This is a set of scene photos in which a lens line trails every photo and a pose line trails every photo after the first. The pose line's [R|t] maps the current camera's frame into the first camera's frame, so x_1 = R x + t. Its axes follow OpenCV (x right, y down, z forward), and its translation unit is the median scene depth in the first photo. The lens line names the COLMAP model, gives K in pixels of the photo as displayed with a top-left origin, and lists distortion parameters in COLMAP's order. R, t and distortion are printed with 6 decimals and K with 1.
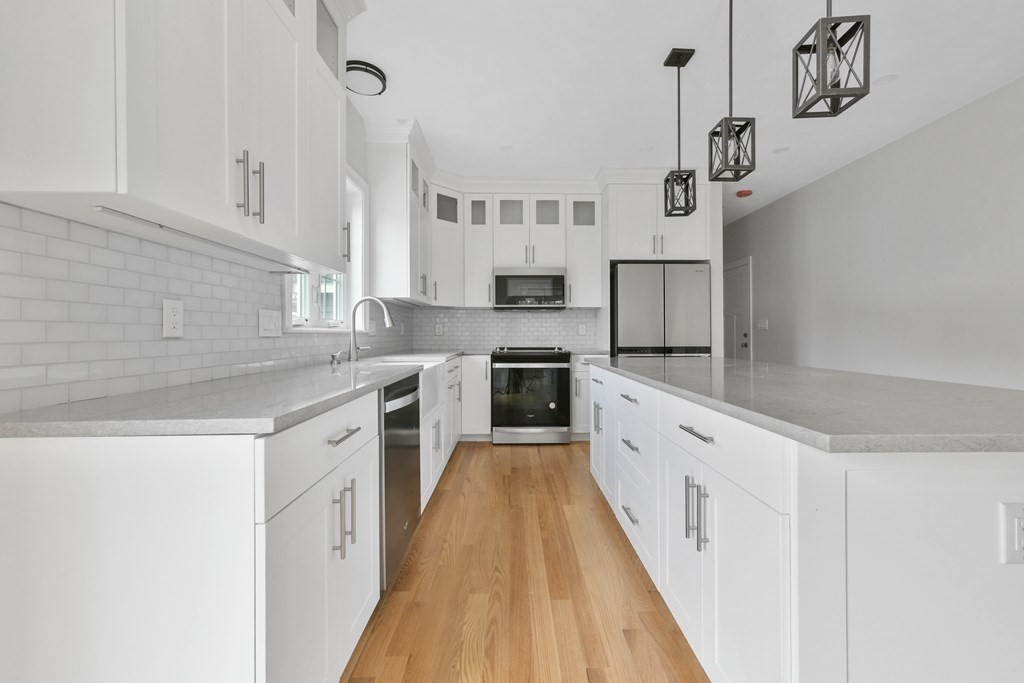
lens RADIAL K [[410.2, 0, 521.6], [0, 410.2, 334.7], [0, 0, 1]] dist [-0.003837, -0.001000]
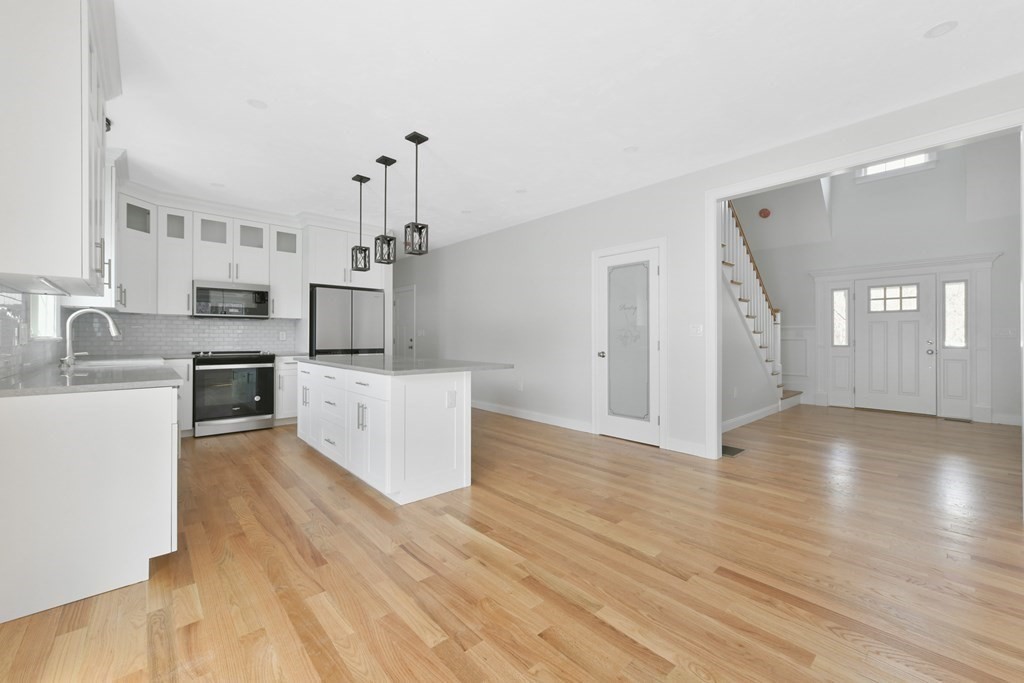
lens RADIAL K [[410.2, 0, 521.4], [0, 410.2, 331.2], [0, 0, 1]] dist [-0.003837, -0.001000]
pose [[0.750276, 0.013679, 0.660984, -0.140870], [-0.002915, 0.999845, -0.017383, -0.008732], [-0.661119, 0.011116, 0.750199, -0.429752]]
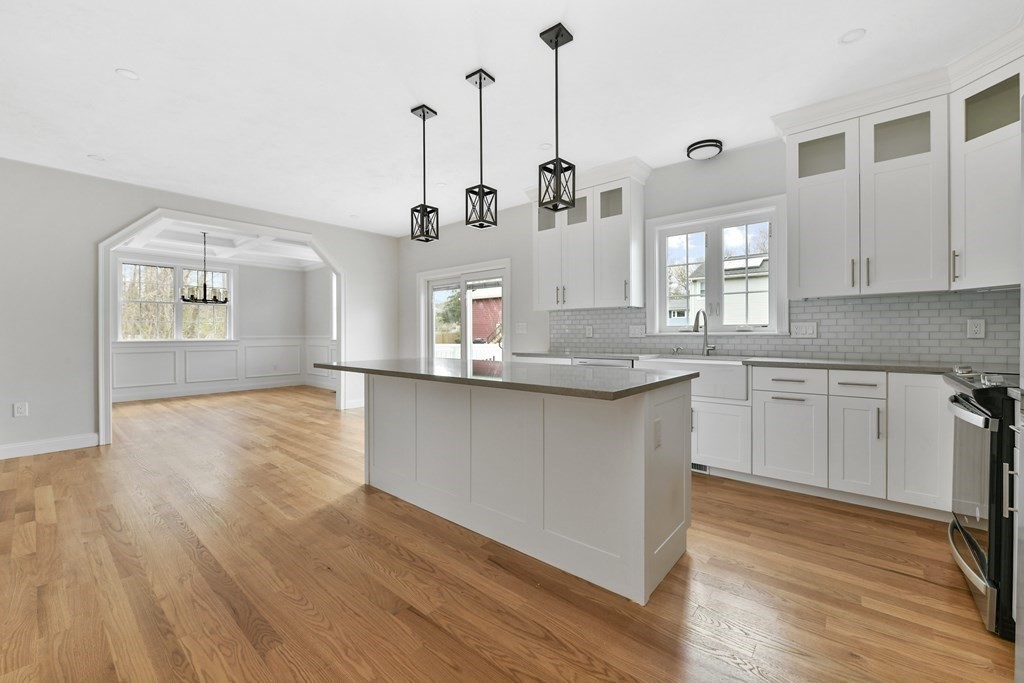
lens RADIAL K [[410.2, 0, 511.7], [0, 410.2, 331.8], [0, 0, 1]] dist [-0.003837, -0.001000]
pose [[-0.665938, -0.000519, -0.746007, 0.679706], [0.004067, 0.999982, -0.004327, -0.008675], [0.745996, -0.005915, -0.665924, 0.915725]]
